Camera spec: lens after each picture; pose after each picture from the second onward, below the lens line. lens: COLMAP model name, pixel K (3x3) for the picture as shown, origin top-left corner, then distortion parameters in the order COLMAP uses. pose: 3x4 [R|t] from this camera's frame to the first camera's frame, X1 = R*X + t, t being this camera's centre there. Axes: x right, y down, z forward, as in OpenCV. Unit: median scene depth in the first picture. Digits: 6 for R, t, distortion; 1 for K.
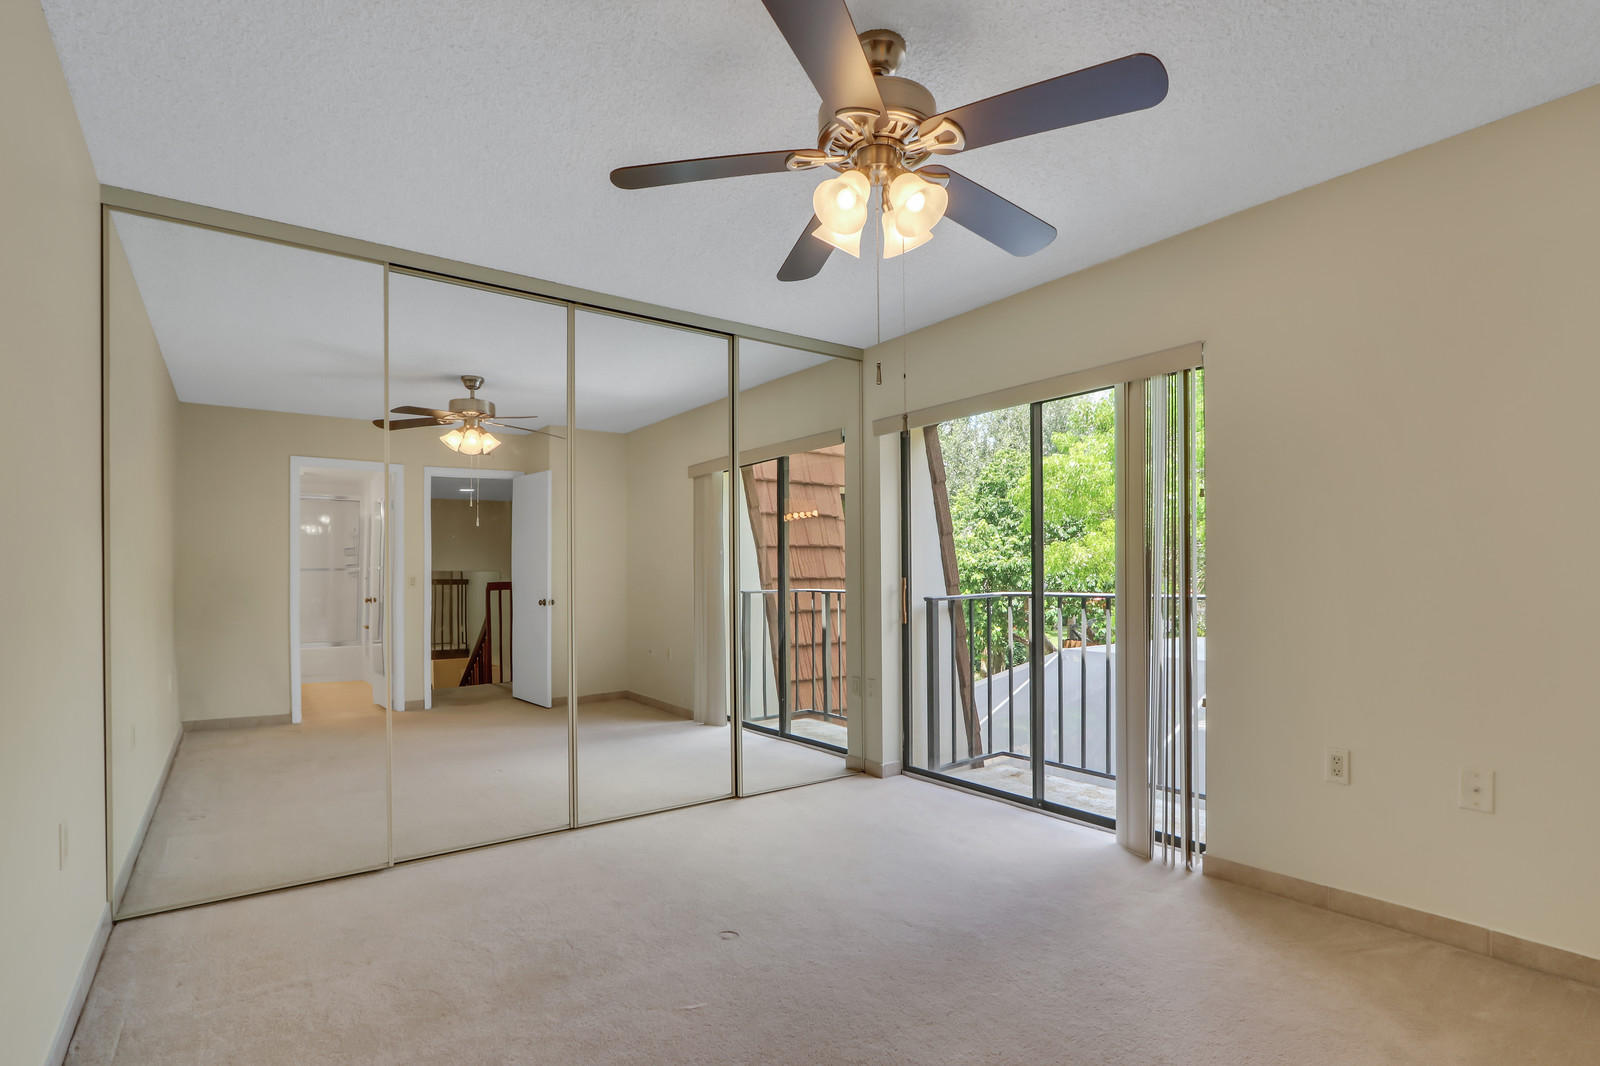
lens RADIAL K [[771.6, 0, 799.5], [0, 771.6, 571.6], [0, 0, 1]] dist [-0.031282, 0.000031]
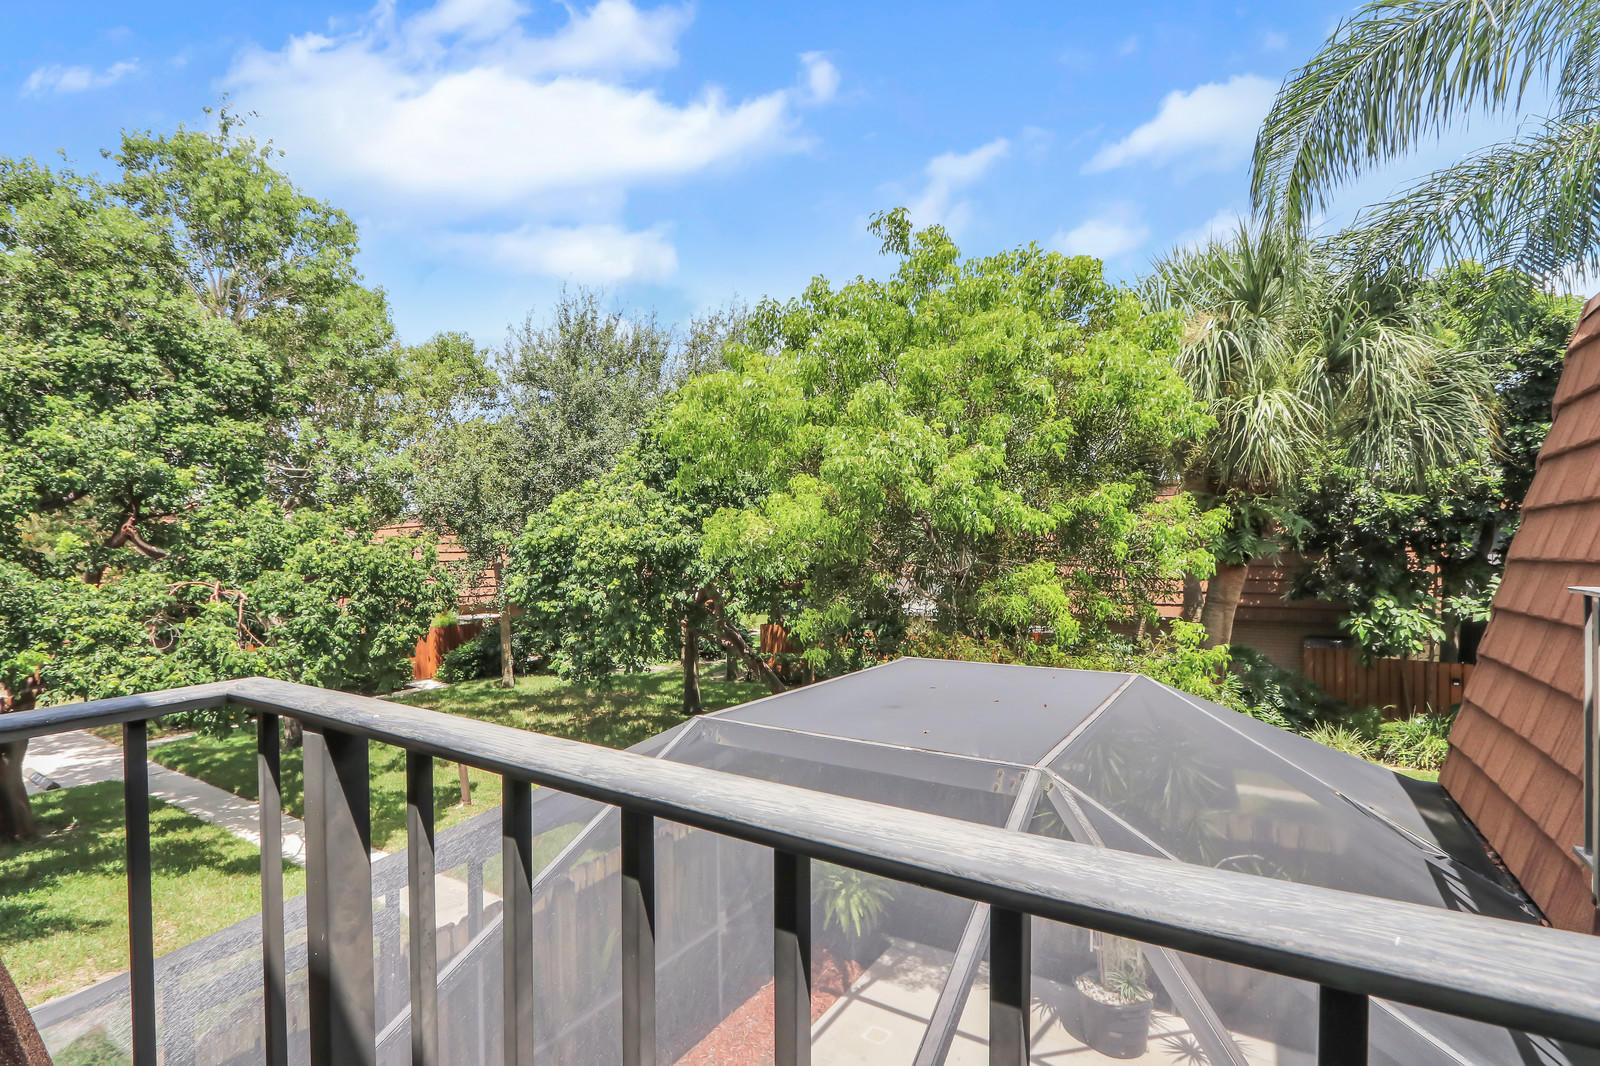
lens RADIAL K [[745.1, 0, 802.6], [0, 745.1, 555.9], [0, 0, 1]] dist [-0.028980, 0.000233]
pose [[0.930594, 0.005079, 0.366017, 0.127827], [-0.007592, 0.999956, 0.005427, -0.002456], [-0.365973, -0.007829, 0.930592, 0.303921]]
